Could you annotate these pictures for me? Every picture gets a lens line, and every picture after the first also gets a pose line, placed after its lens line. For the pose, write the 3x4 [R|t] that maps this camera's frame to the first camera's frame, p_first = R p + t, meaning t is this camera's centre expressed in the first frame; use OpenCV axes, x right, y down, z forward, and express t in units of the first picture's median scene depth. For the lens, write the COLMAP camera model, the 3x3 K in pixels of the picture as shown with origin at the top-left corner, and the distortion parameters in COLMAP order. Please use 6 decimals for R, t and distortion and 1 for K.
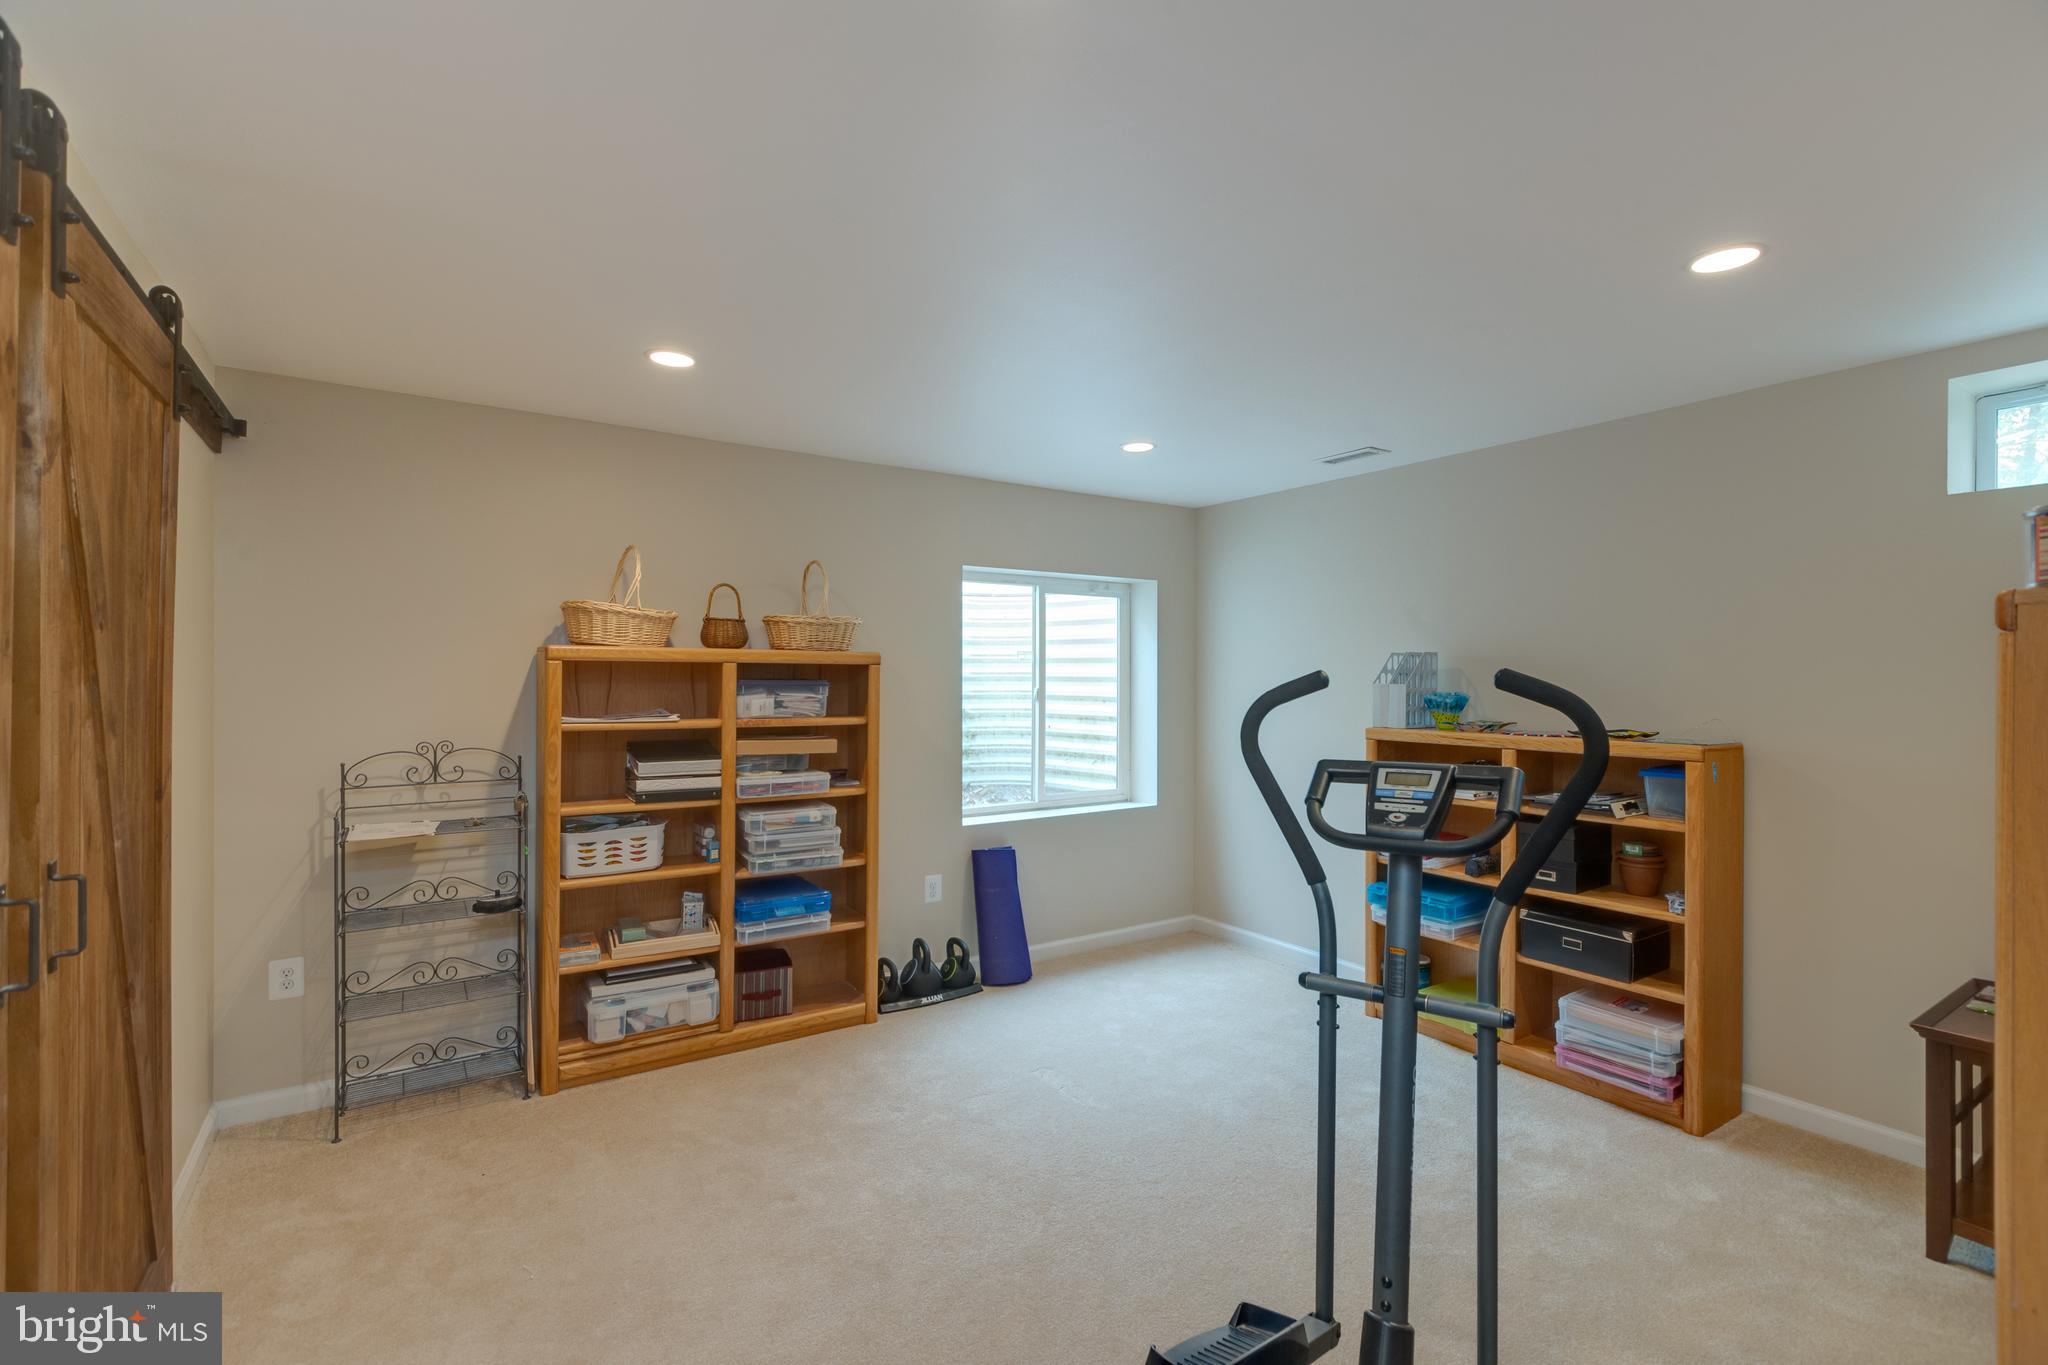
lens RADIAL K [[911.1, 0, 1024.3], [0, 911.1, 672.7], [0, 0, 1]] dist [-0.000646, -0.000336]
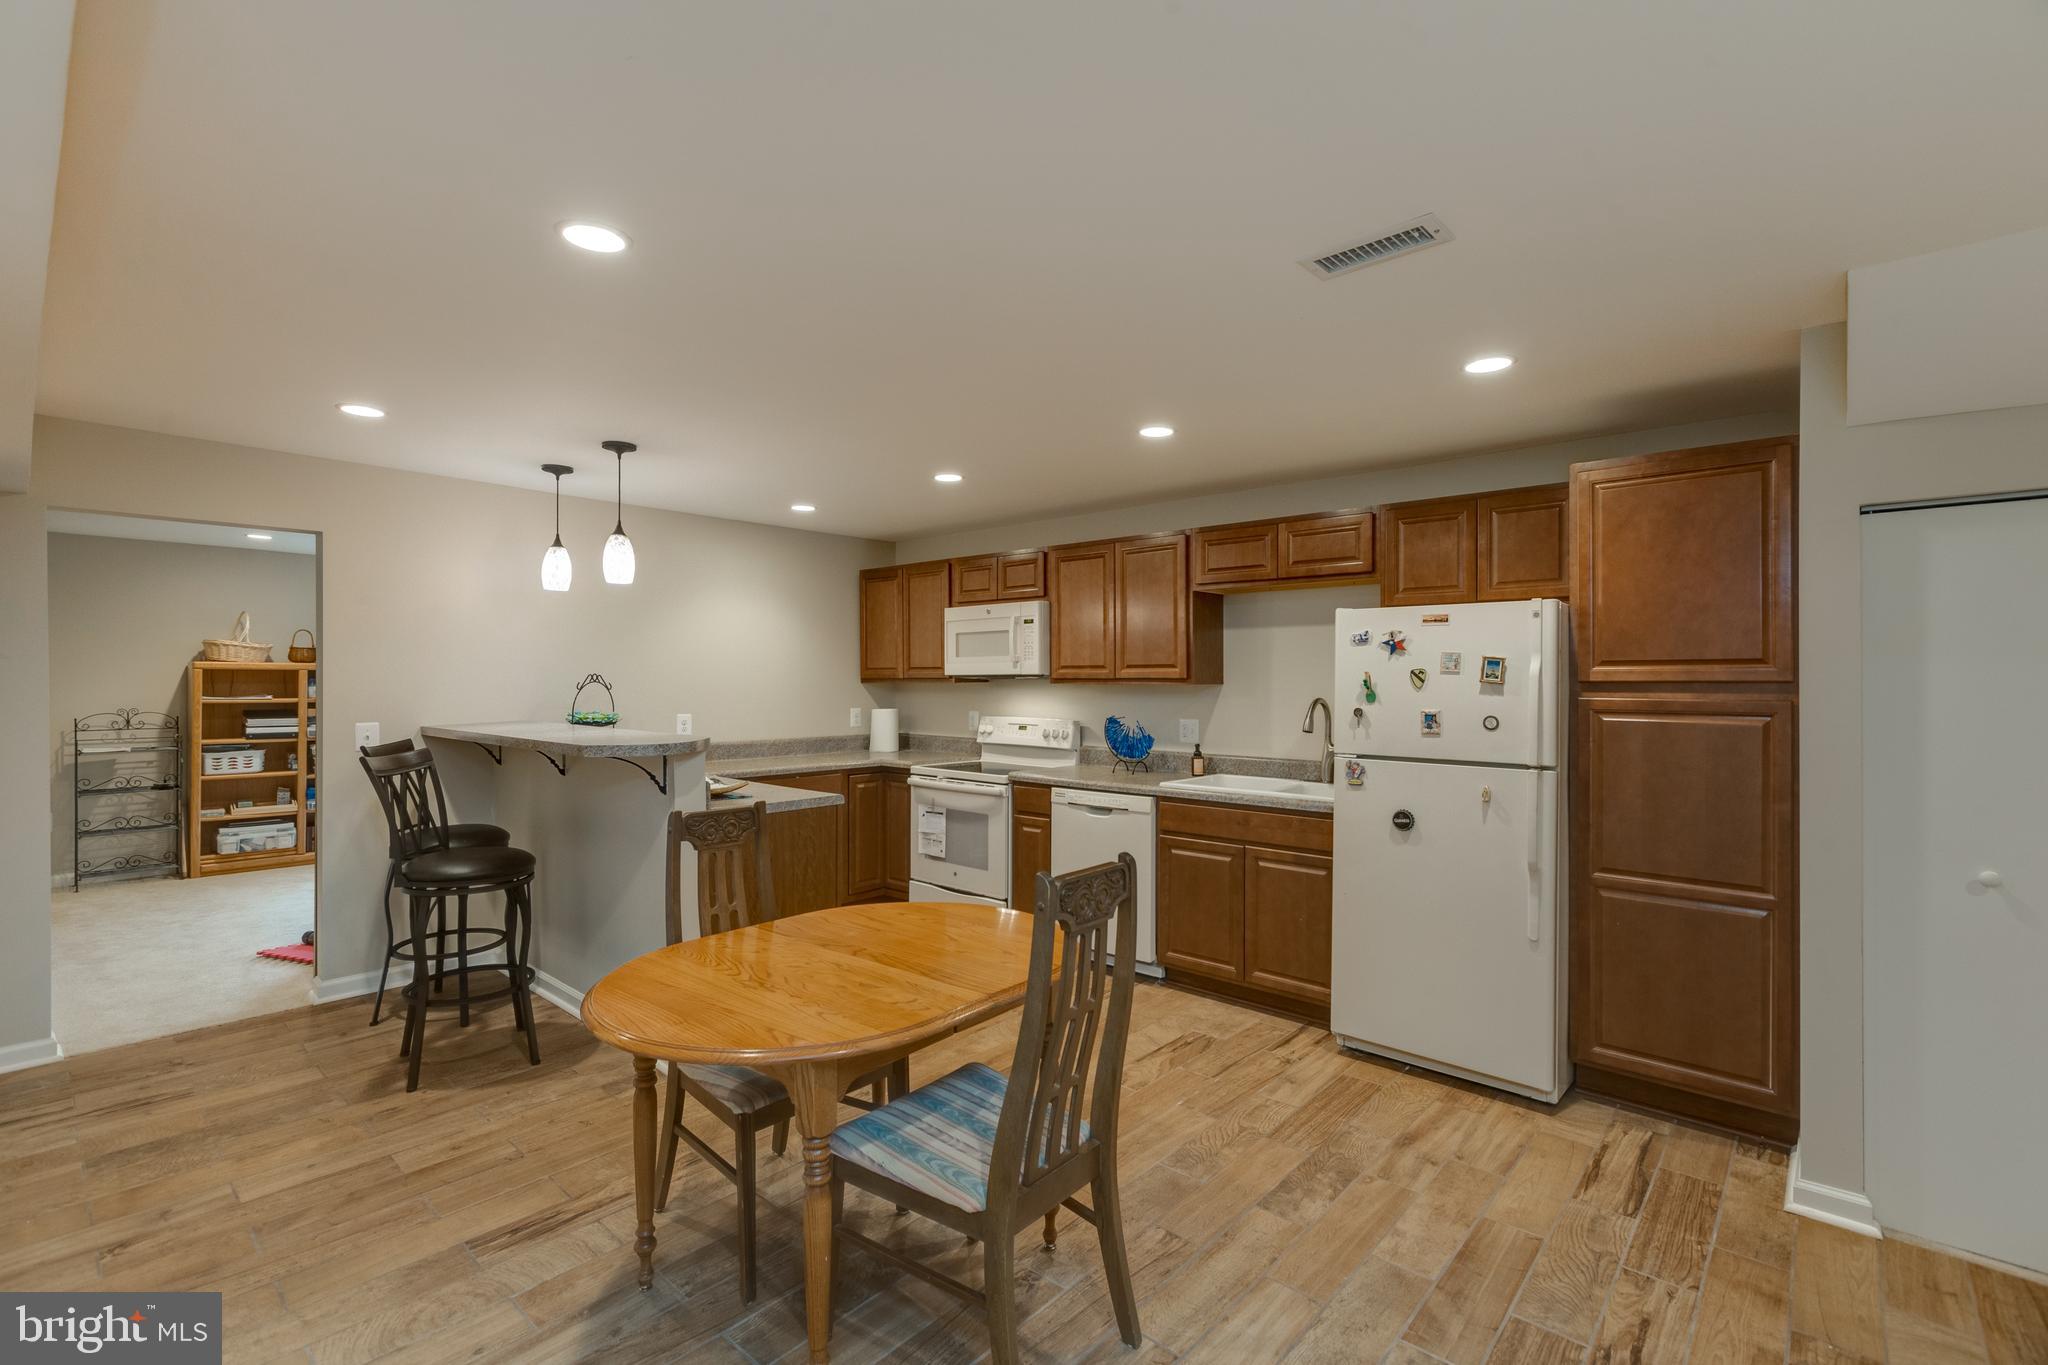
lens RADIAL K [[911.1, 0, 1028.1], [0, 911.1, 678.3], [0, 0, 1]] dist [-0.000646, -0.000336]
pose [[0.968567, 0.001347, 0.248747, 0.770568], [-0.001986, 0.999995, 0.002319, -0.000504], [-0.248743, -0.002740, 0.968566, -1.424191]]
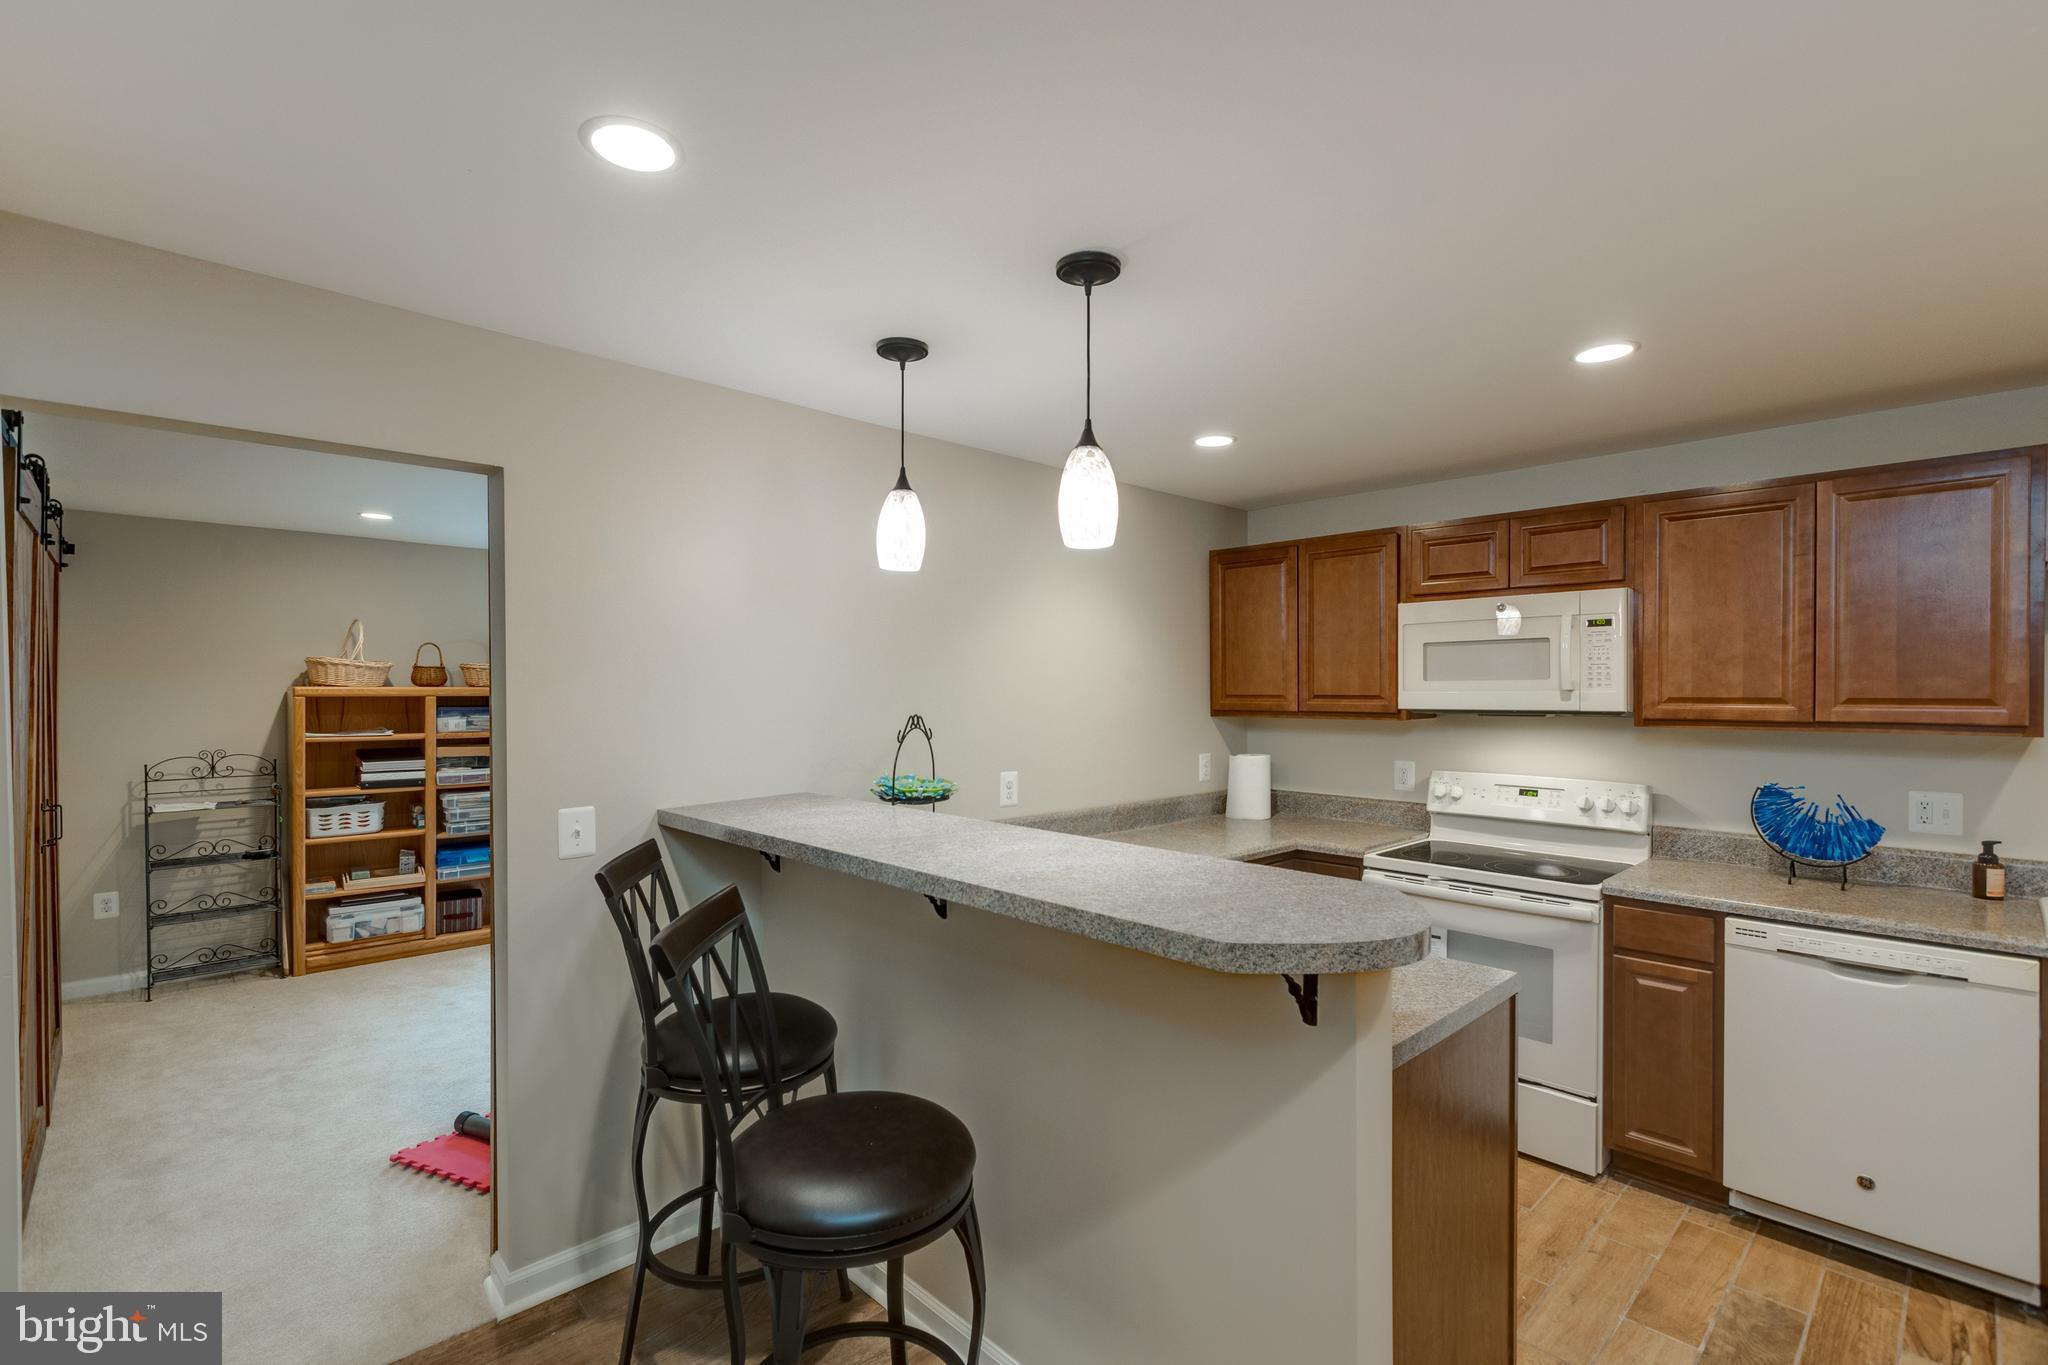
lens RADIAL K [[911.1, 0, 1018.3], [0, 911.1, 698.8], [0, 0, 1]] dist [-0.000646, -0.000336]
pose [[0.984468, -0.003036, 0.175536, 0.400056], [0.000401, 0.999887, 0.015044, -0.031470], [-0.175562, -0.014740, 0.984358, -0.711456]]
